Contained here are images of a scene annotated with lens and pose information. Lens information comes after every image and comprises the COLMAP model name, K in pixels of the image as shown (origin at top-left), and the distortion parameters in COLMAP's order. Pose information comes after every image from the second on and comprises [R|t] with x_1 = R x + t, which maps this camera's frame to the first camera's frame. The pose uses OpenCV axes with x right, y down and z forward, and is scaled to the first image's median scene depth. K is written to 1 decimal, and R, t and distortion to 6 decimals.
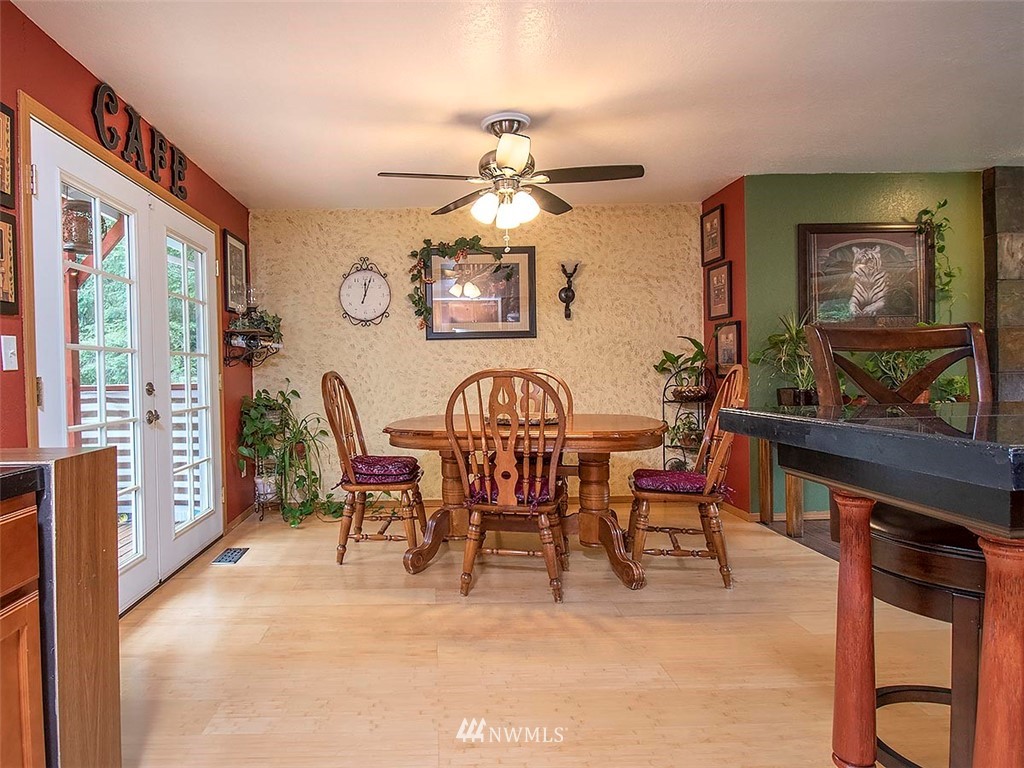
lens RADIAL K [[583.9, 0, 434.5], [0, 583.9, 382.9], [0, 0, 1]] dist [0.007853, -0.017116]
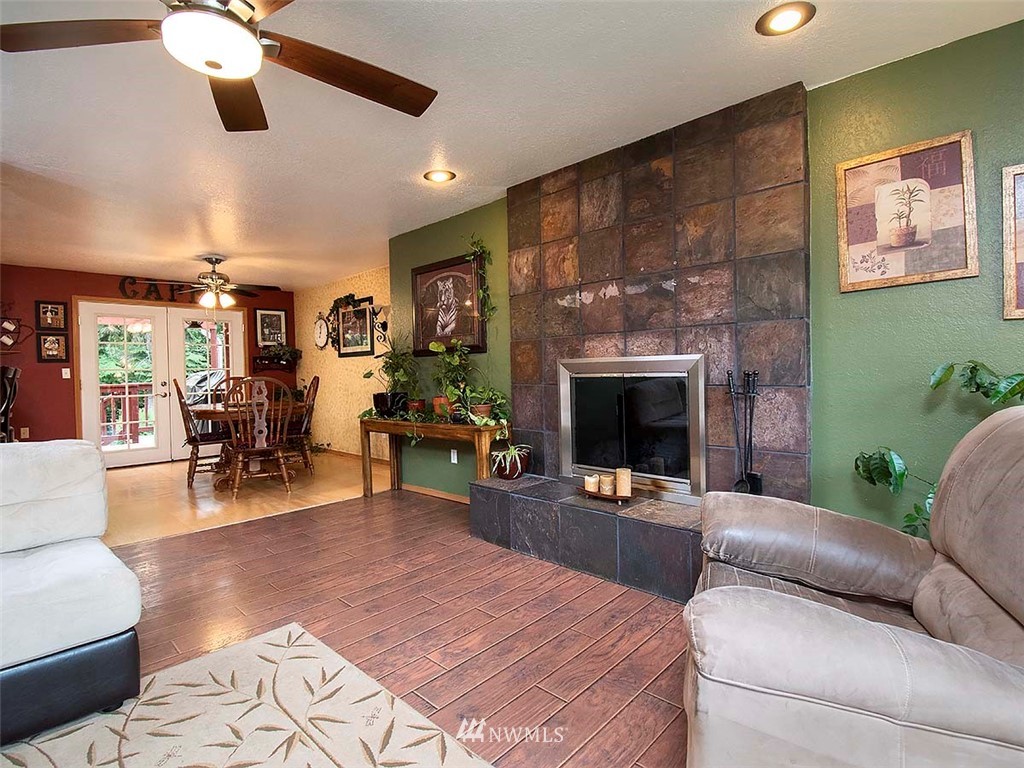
lens RADIAL K [[504.5, 0, 514.0], [0, 504.5, 382.0], [0, 0, 1]] dist [0.018696, -0.027889]
pose [[0.722672, 0.018839, -0.690934, 1.381757], [-0.009457, 0.999804, 0.017369, -0.032998], [0.691126, -0.006018, 0.722709, 0.288721]]
